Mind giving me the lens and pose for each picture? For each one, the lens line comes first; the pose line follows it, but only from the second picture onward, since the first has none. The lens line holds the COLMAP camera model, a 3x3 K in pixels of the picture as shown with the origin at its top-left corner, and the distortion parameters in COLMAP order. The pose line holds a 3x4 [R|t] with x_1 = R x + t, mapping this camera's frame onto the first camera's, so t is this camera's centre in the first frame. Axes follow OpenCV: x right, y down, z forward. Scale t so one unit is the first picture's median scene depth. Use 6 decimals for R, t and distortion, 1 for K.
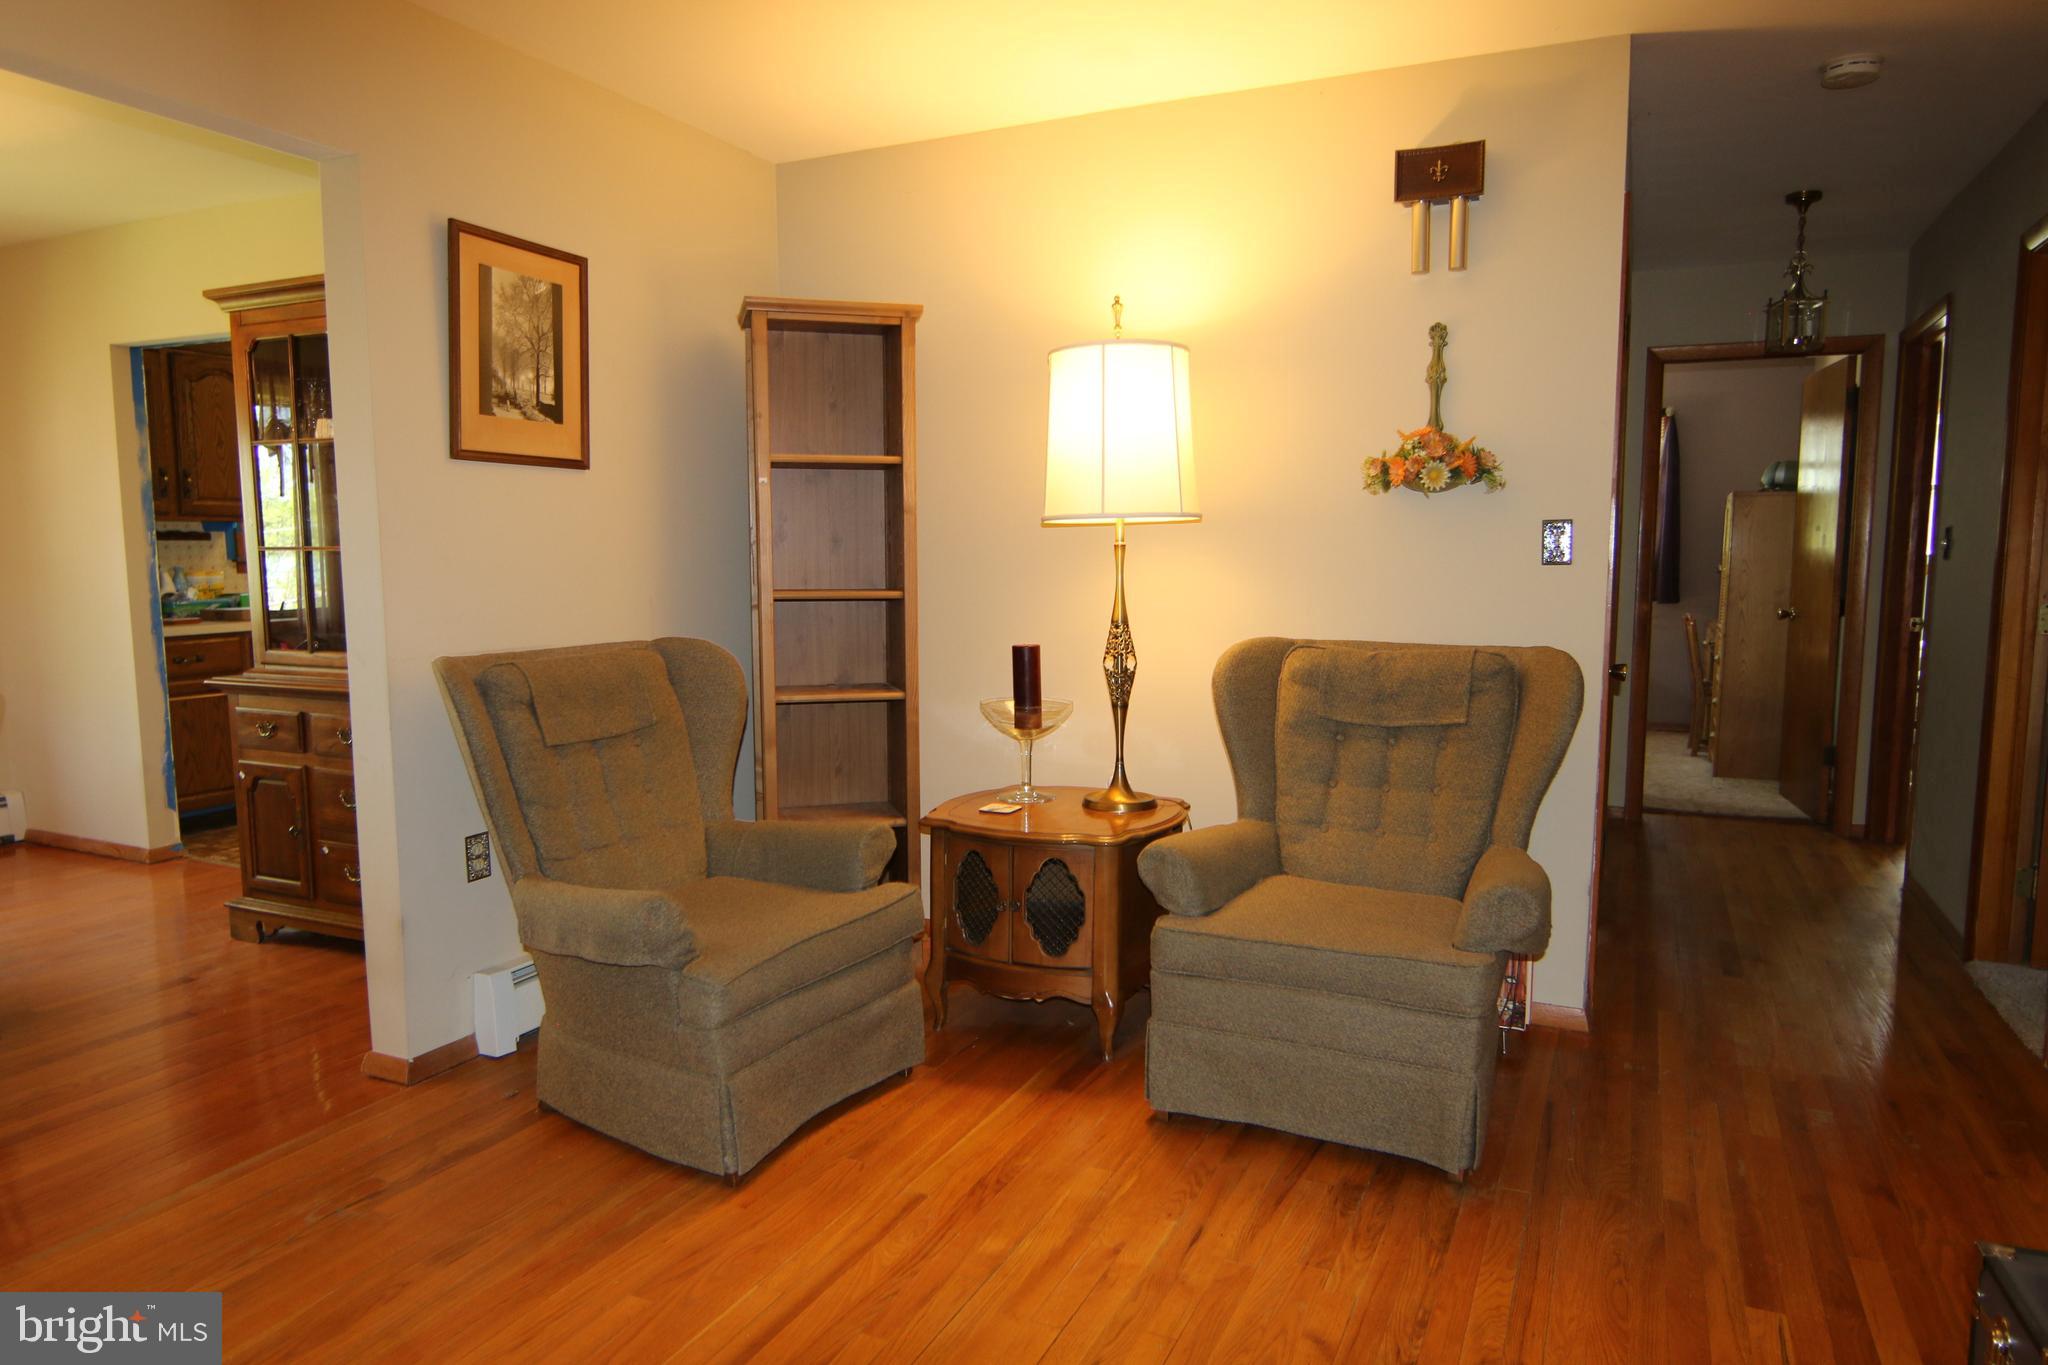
lens RADIAL K [[1296.1, 0, 1029.0], [0, 1296.1, 693.0], [0, 0, 1]] dist [-0.015684, 0.003673]
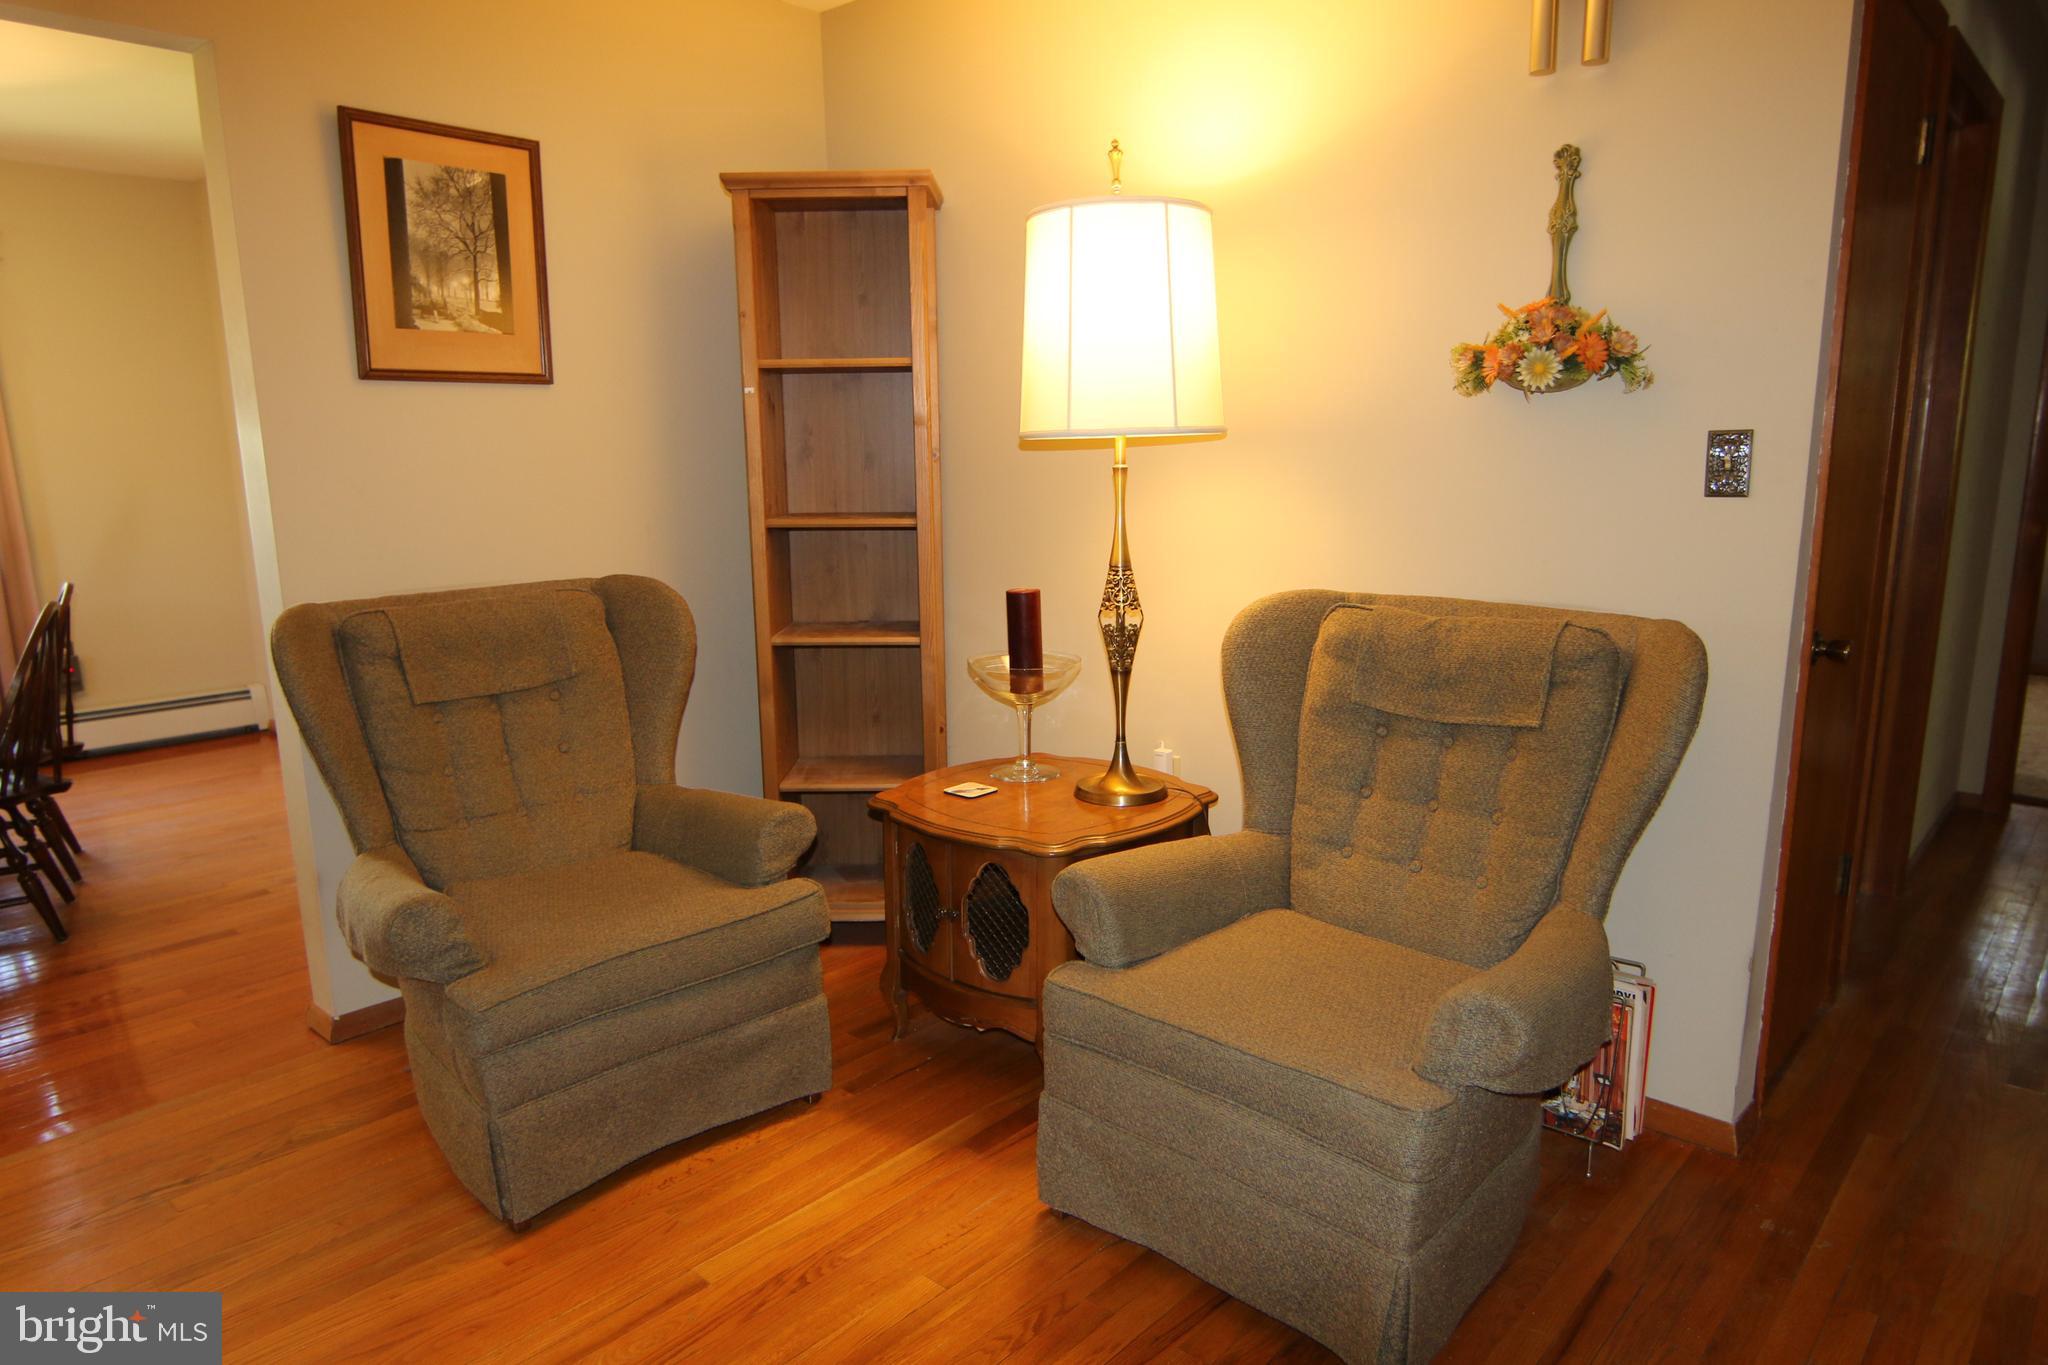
lens RADIAL K [[1296.1, 0, 1029.0], [0, 1296.1, 693.0], [0, 0, 1]] dist [-0.015684, 0.003673]
pose [[0.956970, 0.046656, -0.286410, 0.259250], [-0.021183, 0.995589, 0.091401, -0.051295], [0.289411, -0.081401, 0.953737, 0.236069]]
